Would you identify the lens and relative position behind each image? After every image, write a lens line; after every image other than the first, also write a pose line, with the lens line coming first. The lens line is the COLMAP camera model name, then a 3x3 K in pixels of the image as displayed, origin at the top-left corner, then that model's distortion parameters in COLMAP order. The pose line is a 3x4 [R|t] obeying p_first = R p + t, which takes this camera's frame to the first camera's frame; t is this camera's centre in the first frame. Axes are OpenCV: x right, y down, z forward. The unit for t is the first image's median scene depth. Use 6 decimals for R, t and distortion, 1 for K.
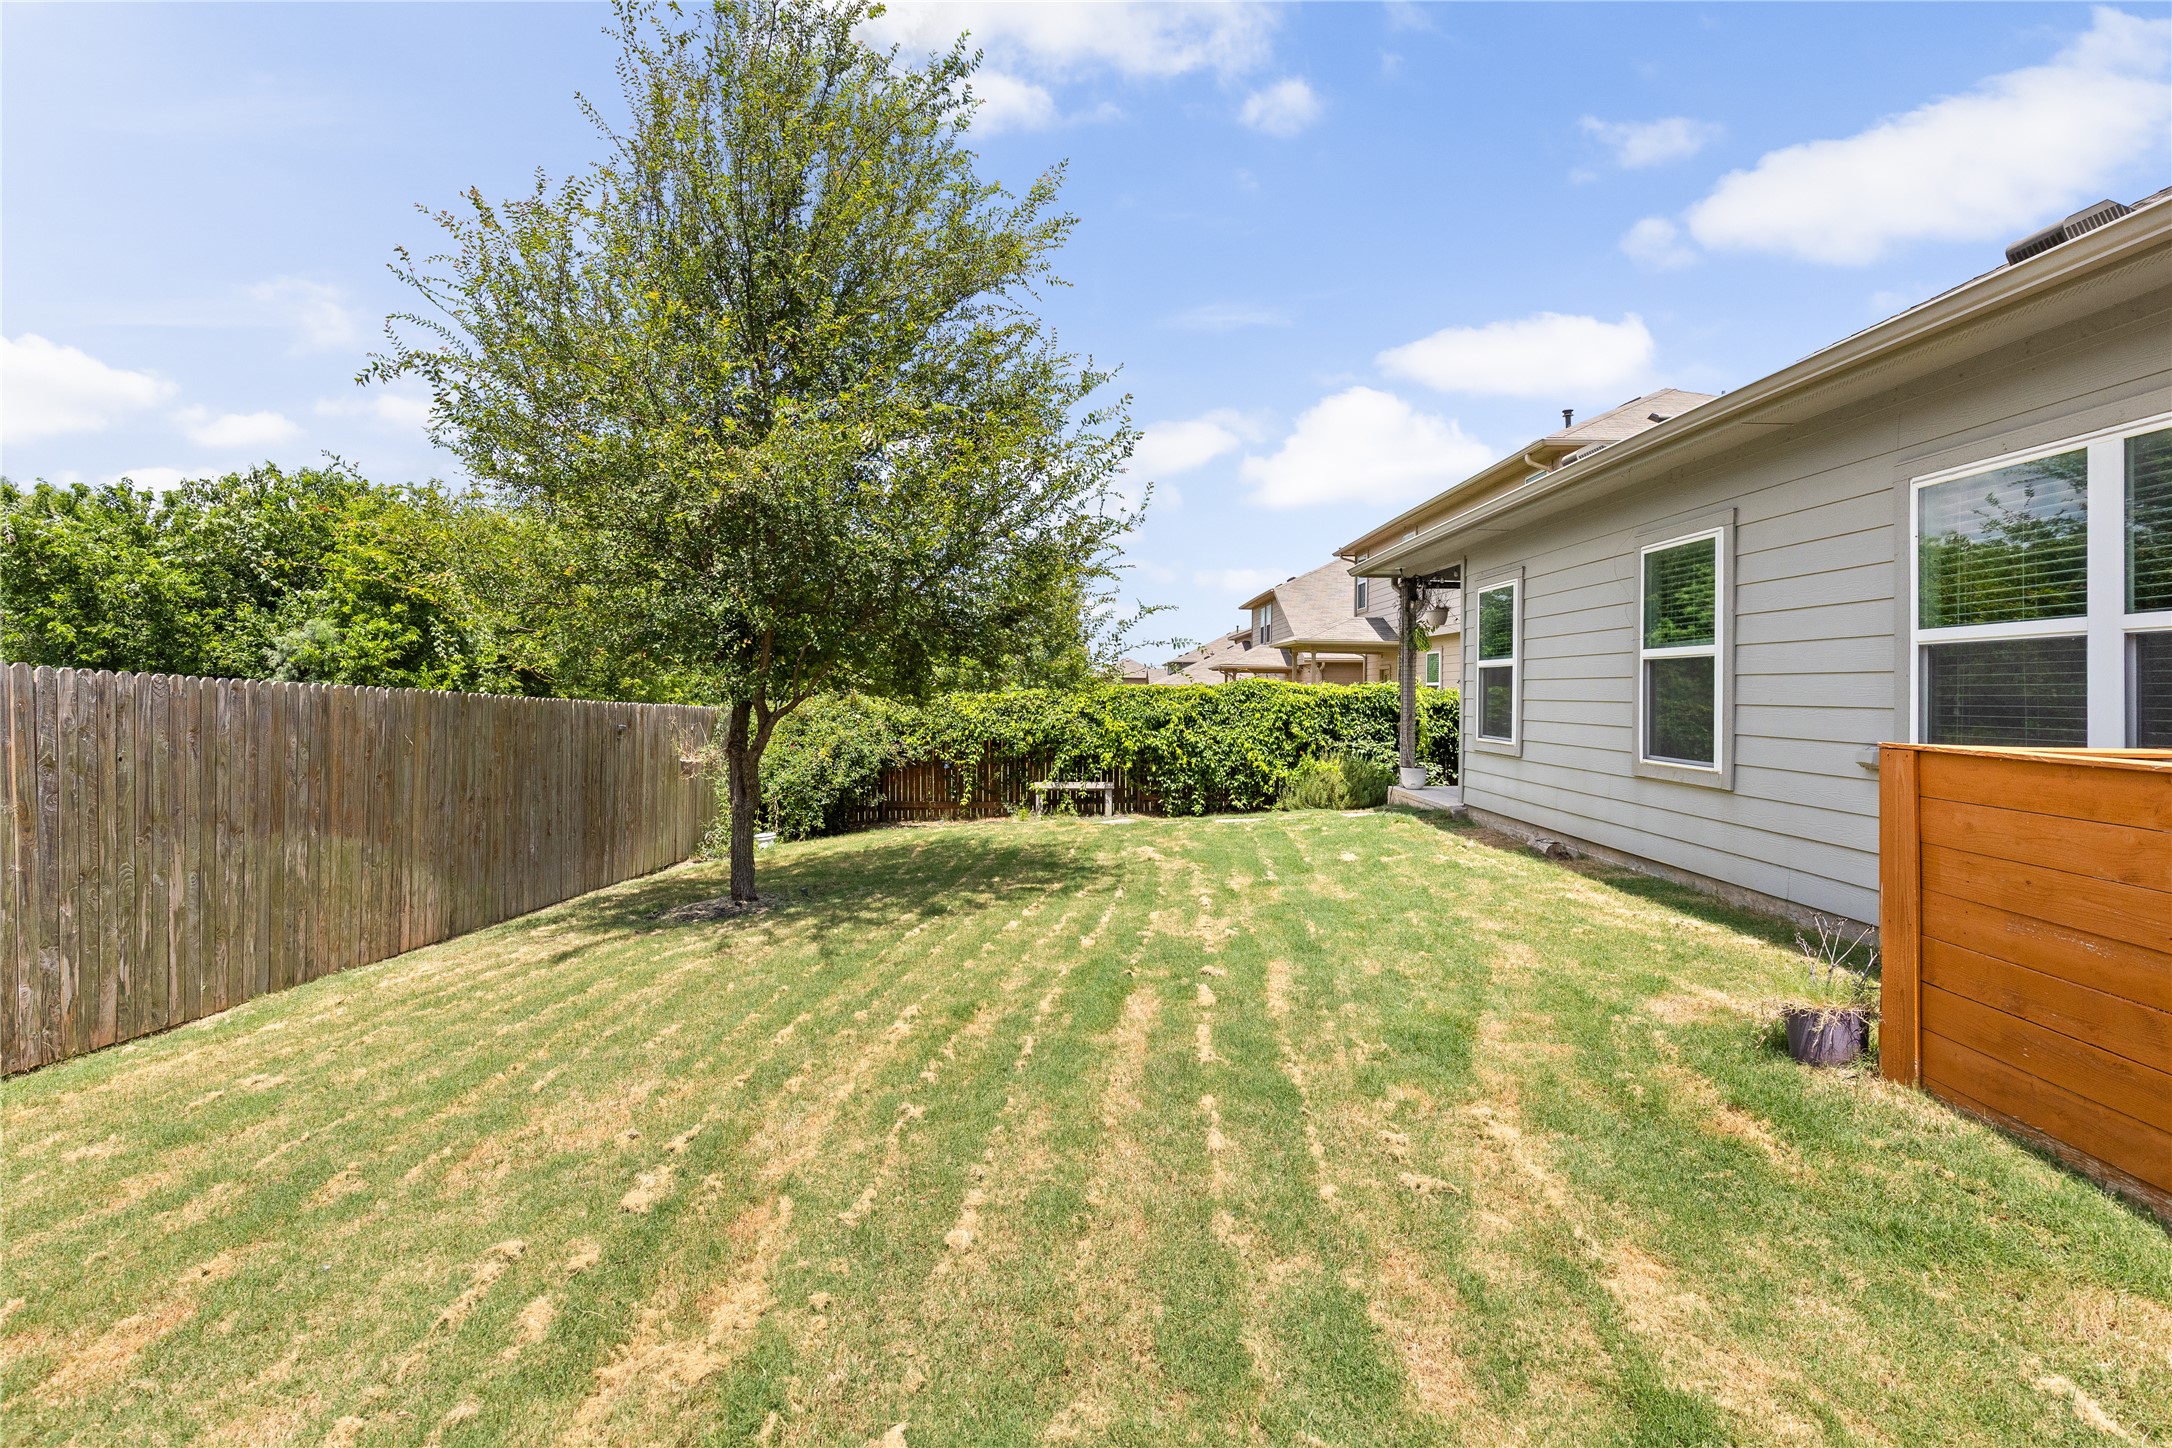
lens RADIAL K [[979.9, 0, 1102.8], [0, 979.9, 686.2], [0, 0, 1]] dist [0.005784, 0.000761]
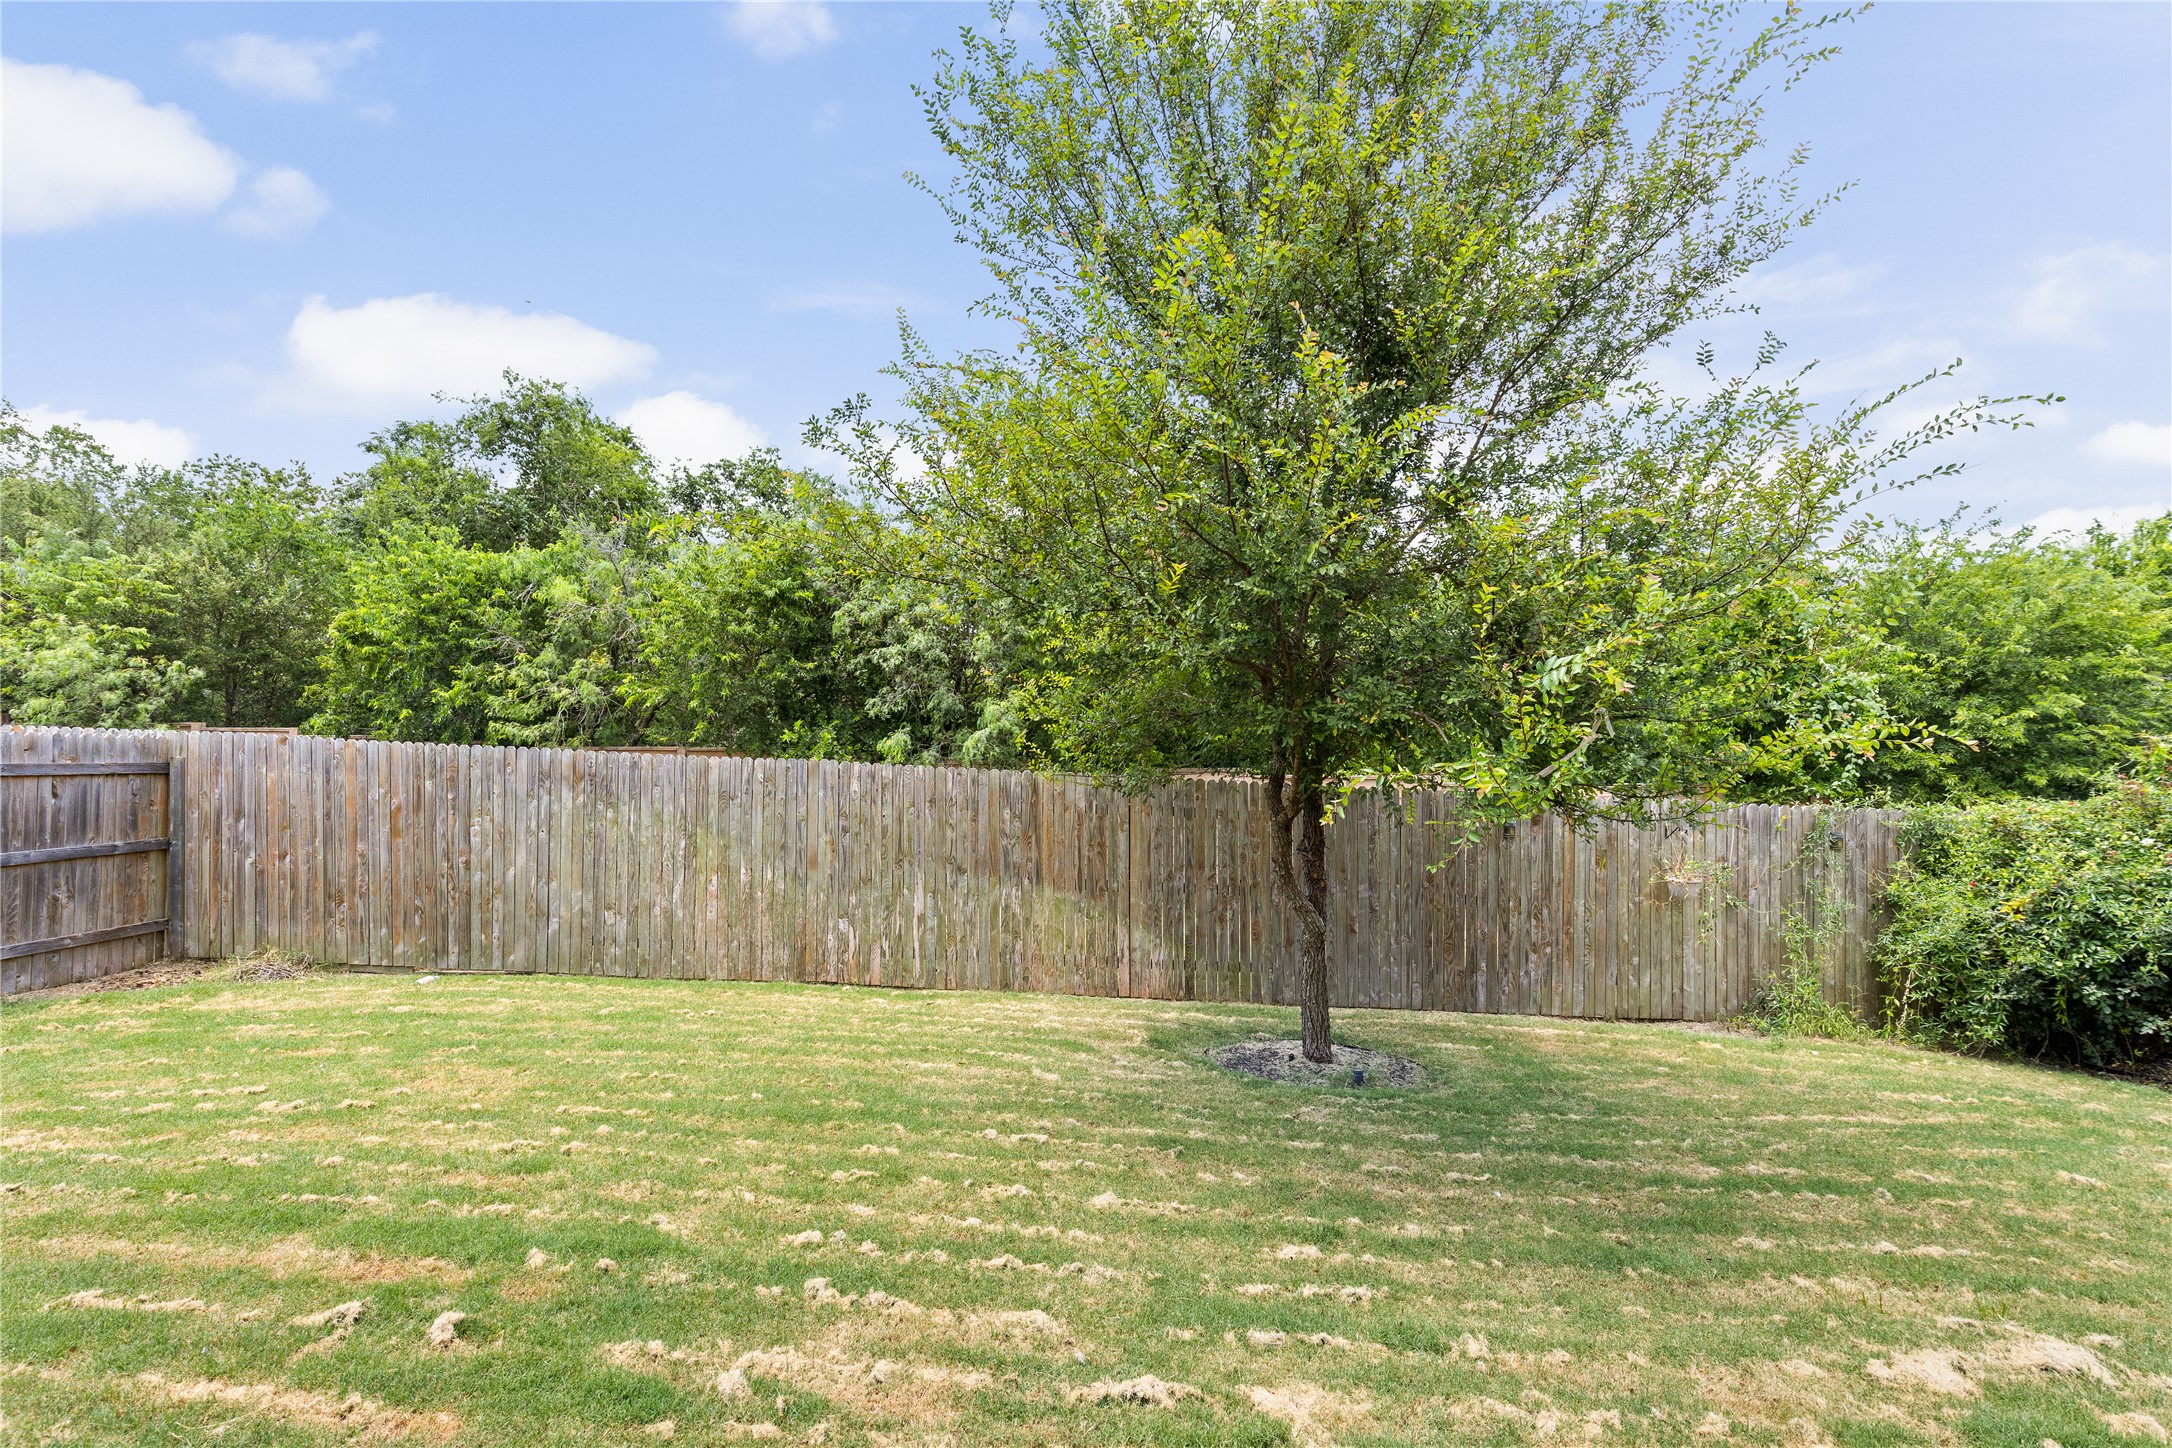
lens RADIAL K [[979.9, 0, 1090.2], [0, 979.9, 737.2], [0, 0, 1]] dist [0.005784, 0.000761]
pose [[0.005600, -0.014701, -0.999876, 0.562630], [-0.001335, 0.999891, -0.014709, -0.030220], [0.999983, 0.001417, 0.005580, 1.130045]]
